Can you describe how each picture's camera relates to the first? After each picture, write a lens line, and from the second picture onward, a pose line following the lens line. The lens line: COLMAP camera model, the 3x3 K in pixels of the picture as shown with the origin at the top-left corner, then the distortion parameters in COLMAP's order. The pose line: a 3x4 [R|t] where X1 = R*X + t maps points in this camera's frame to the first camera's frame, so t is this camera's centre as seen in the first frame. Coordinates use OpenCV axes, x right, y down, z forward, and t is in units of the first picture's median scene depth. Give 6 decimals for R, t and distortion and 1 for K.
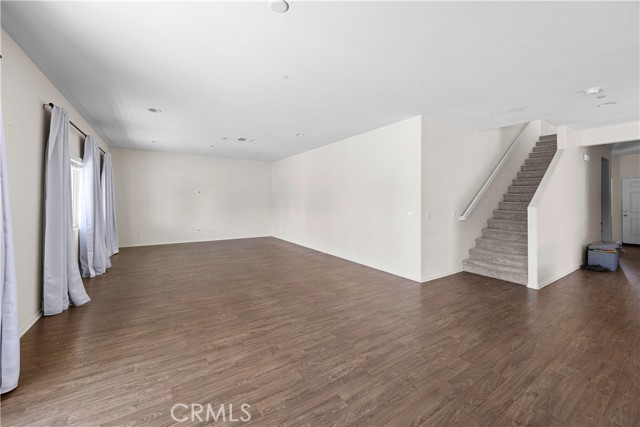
lens RADIAL K [[251.0, 0, 326.2], [0, 251.0, 202.4], [0, 0, 1]] dist [0.001333, -0.000364]
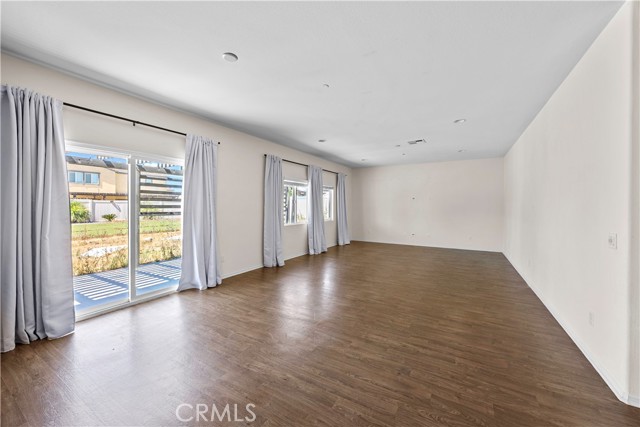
lens RADIAL K [[251.0, 0, 315.2], [0, 251.0, 202.6], [0, 0, 1]] dist [0.001333, -0.000364]
pose [[0.423362, -0.018647, -0.905769, 0.467674], [-0.002345, 0.999762, -0.021678, 0.004379], [0.905958, 0.011302, 0.423217, 0.320865]]
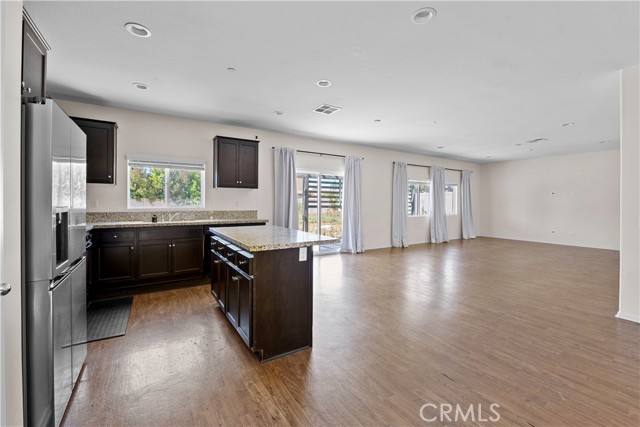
lens RADIAL K [[260.6, 0, 318.1], [0, 260.6, 209.2], [0, 0, 1]] dist [-0.016561, -0.000123]
pose [[-0.028226, 0.012539, -0.999523, 0.909964], [-0.005066, 0.999907, 0.012687, 0.028554], [0.999589, 0.005421, -0.028159, 0.190348]]
